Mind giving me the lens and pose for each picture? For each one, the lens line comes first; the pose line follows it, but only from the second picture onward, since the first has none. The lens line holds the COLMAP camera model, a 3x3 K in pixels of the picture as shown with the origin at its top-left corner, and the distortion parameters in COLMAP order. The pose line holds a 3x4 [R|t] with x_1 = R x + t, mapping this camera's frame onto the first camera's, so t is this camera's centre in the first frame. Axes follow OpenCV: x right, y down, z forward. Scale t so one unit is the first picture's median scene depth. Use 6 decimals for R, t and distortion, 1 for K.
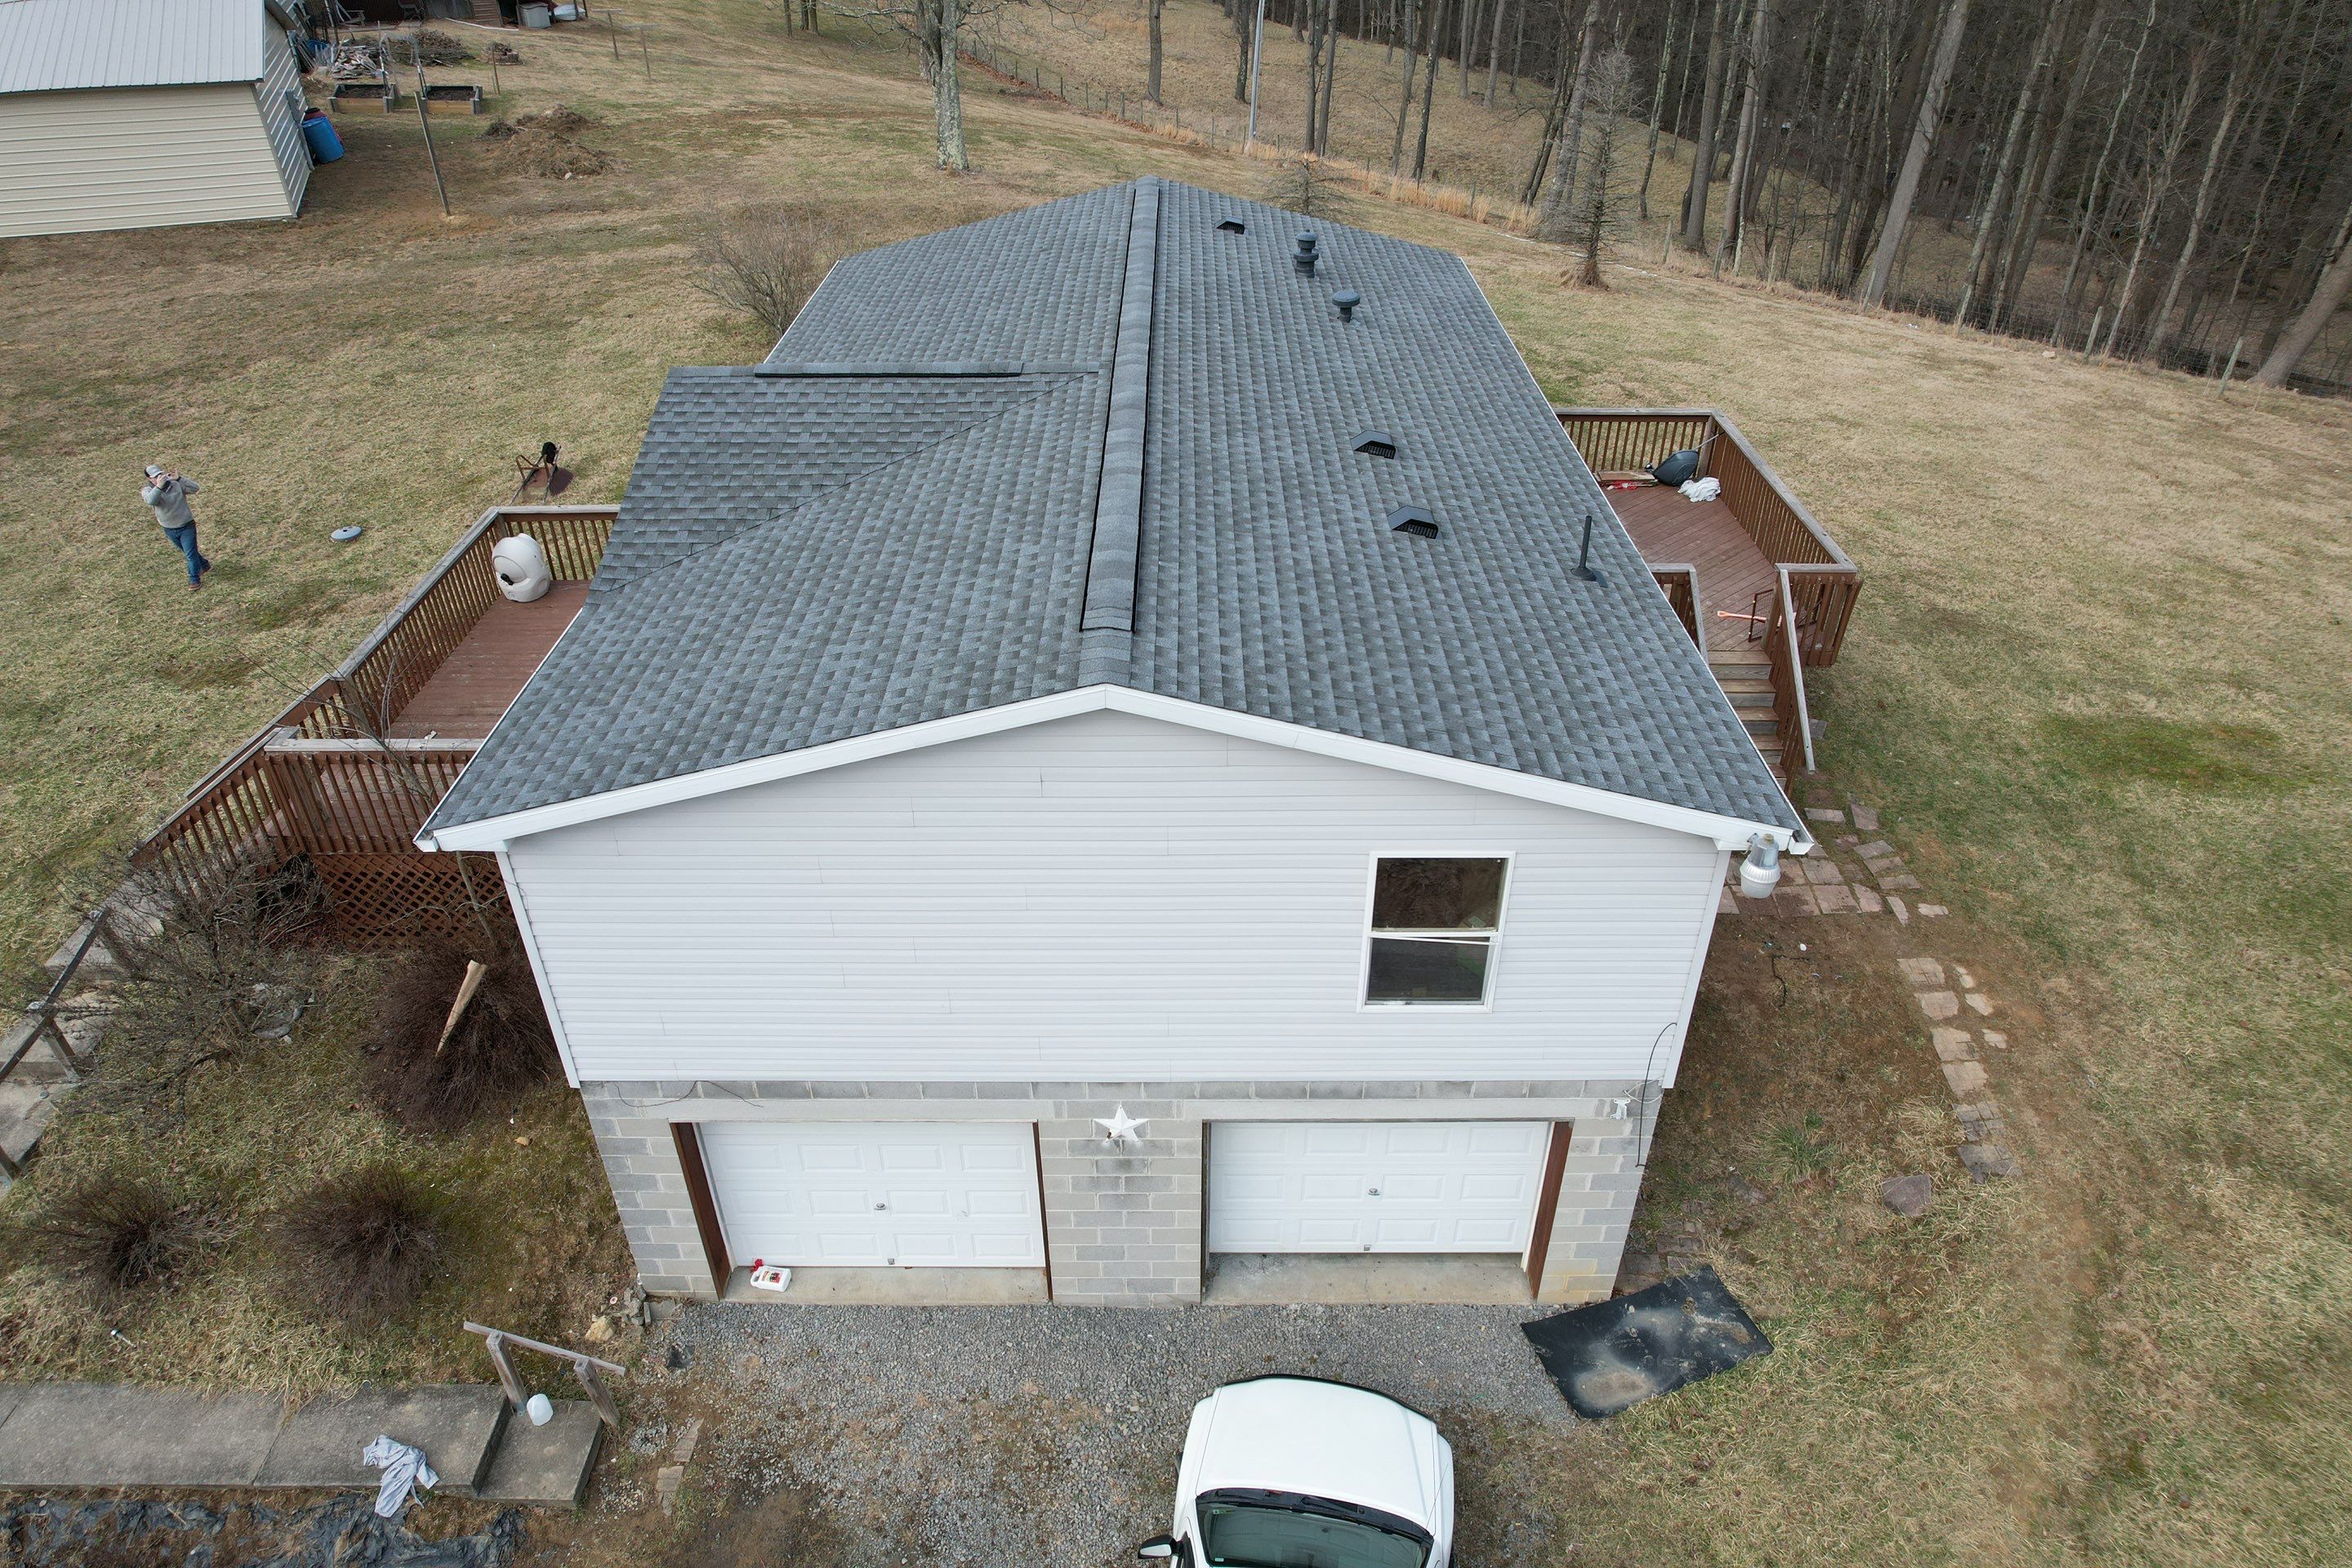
lens RADIAL K [[1505.4, 0, 1175.5], [0, 1505.4, 794.4], [0, 0, 1]] dist [-0.061614, 0.054933]
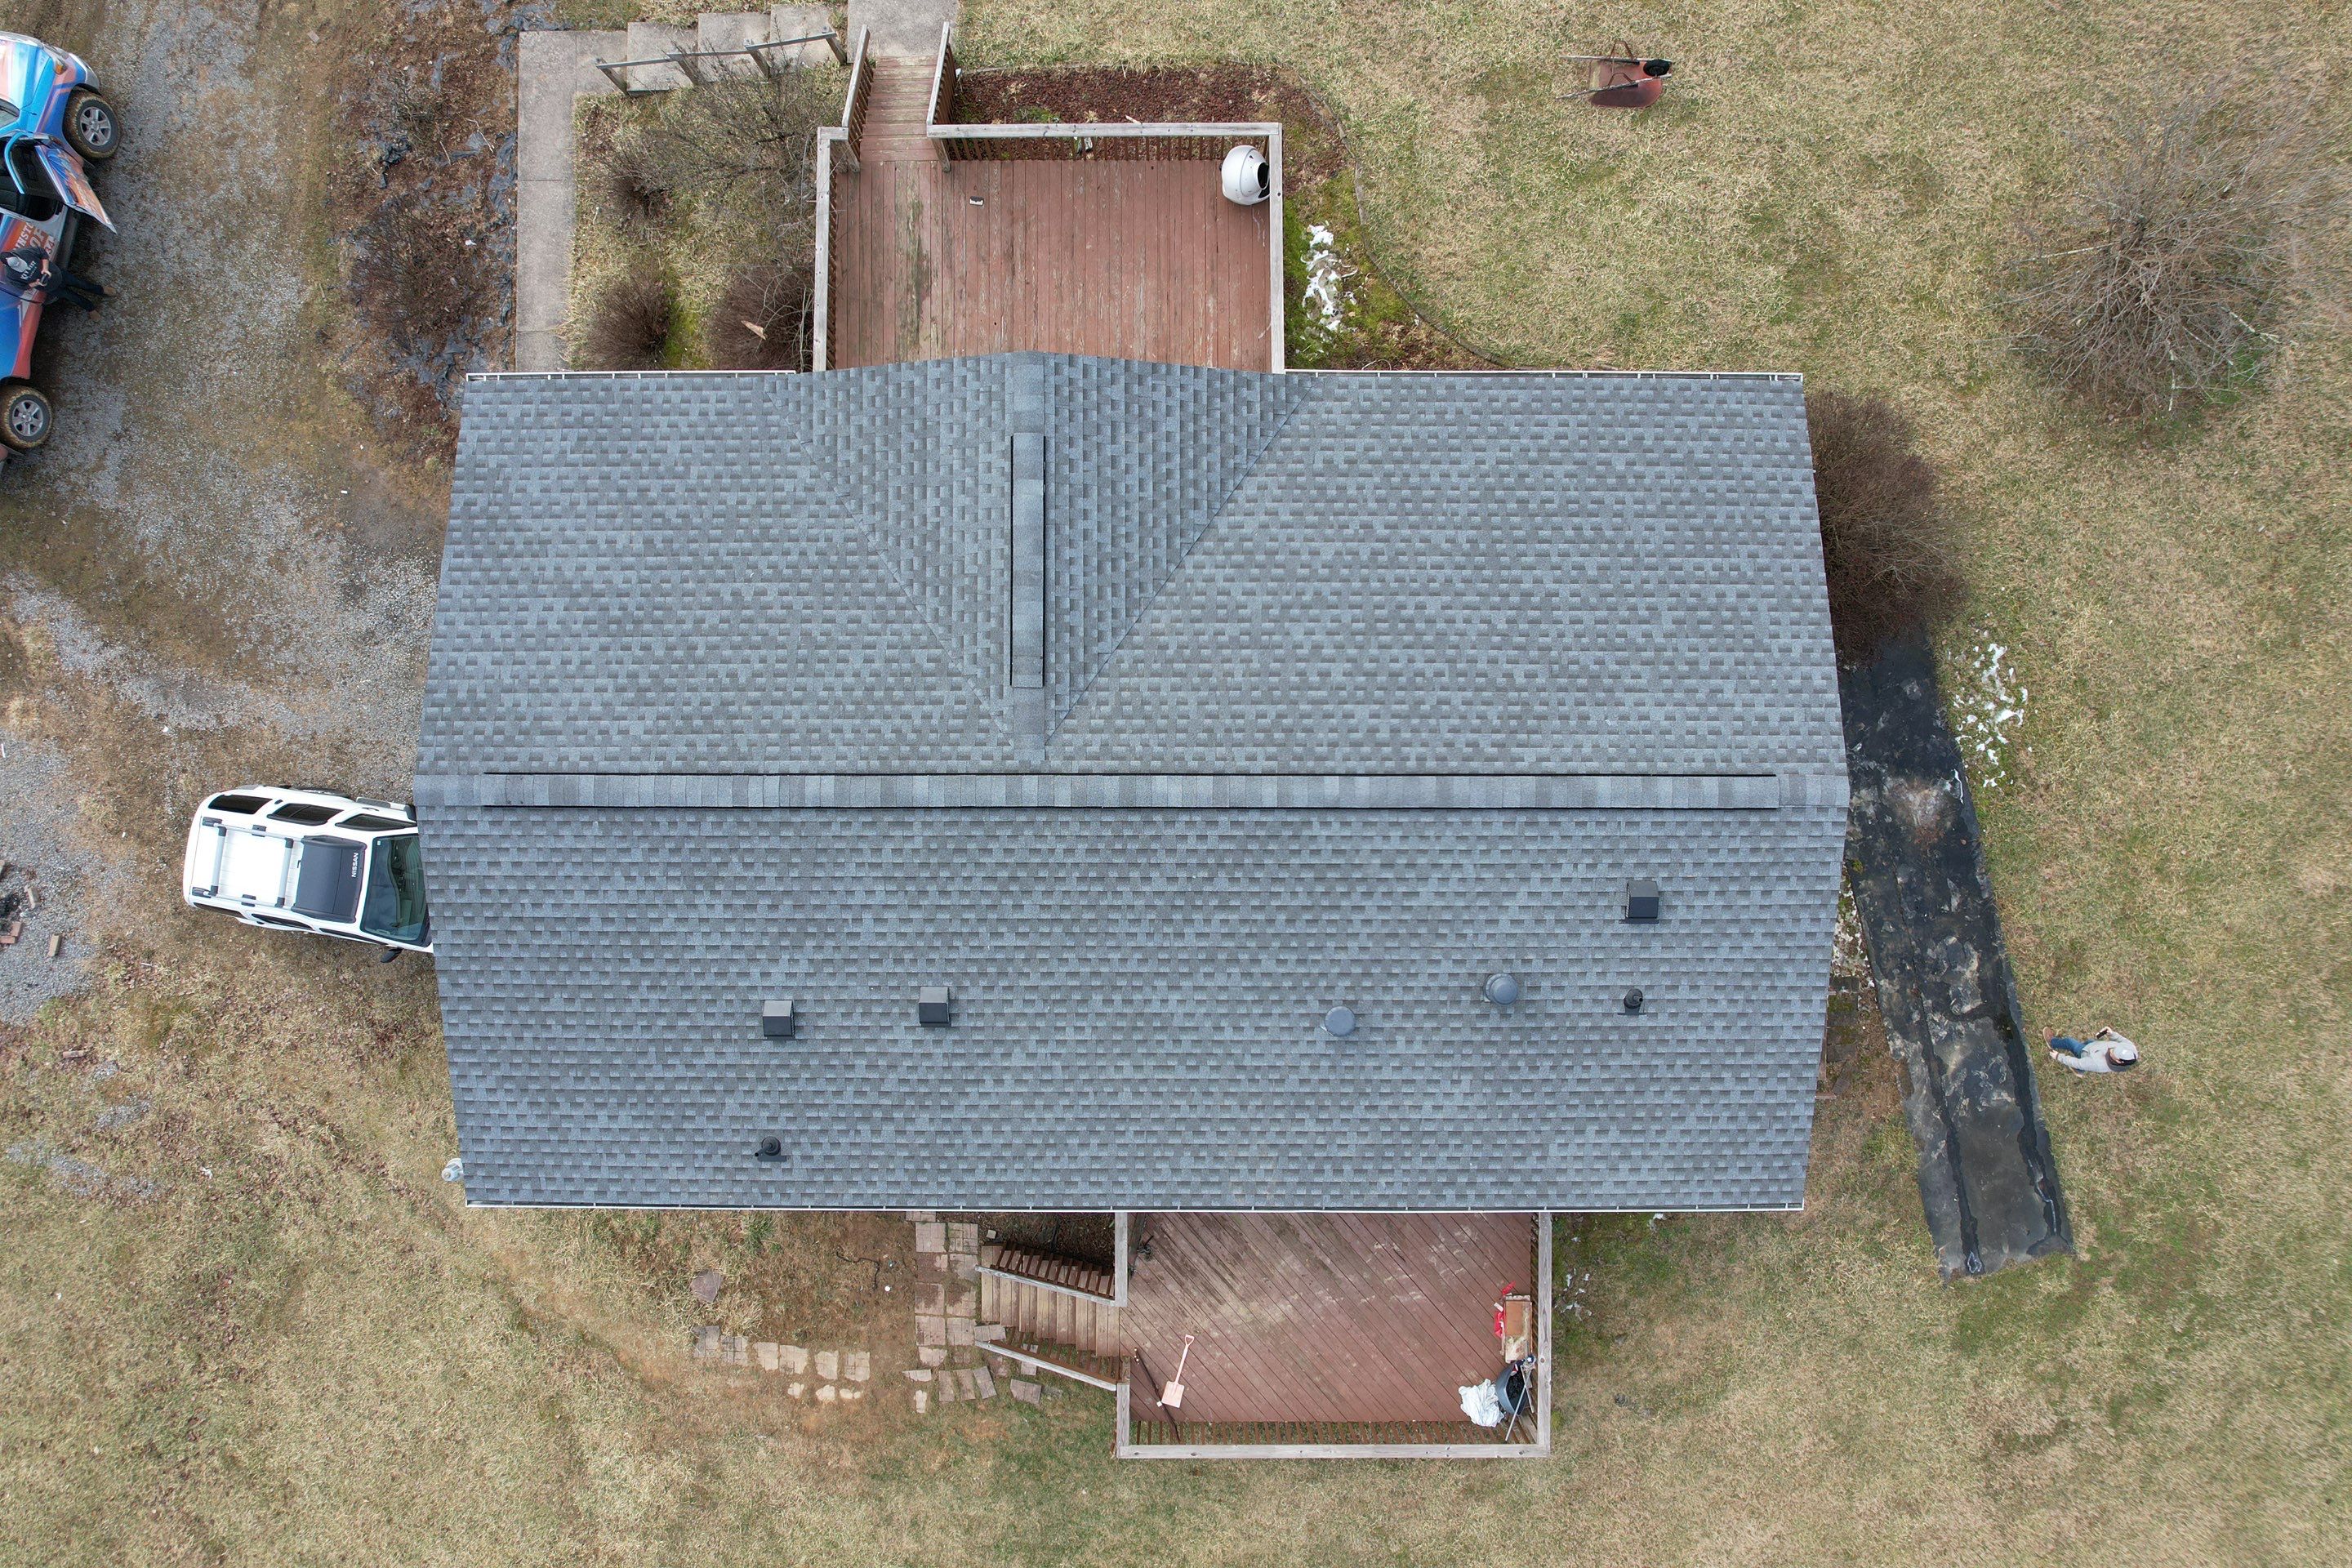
lens RADIAL K [[1505.4, 0, 1163.7], [0, 1505.4, 790.1], [0, 0, 1]] dist [-0.061614, 0.054933]
pose [[0.002882, 0.999990, 0.003459, -0.033992], [-0.552882, -0.001289, 0.833258, -1.259546], [0.833254, -0.004314, 0.552873, 0.510542]]
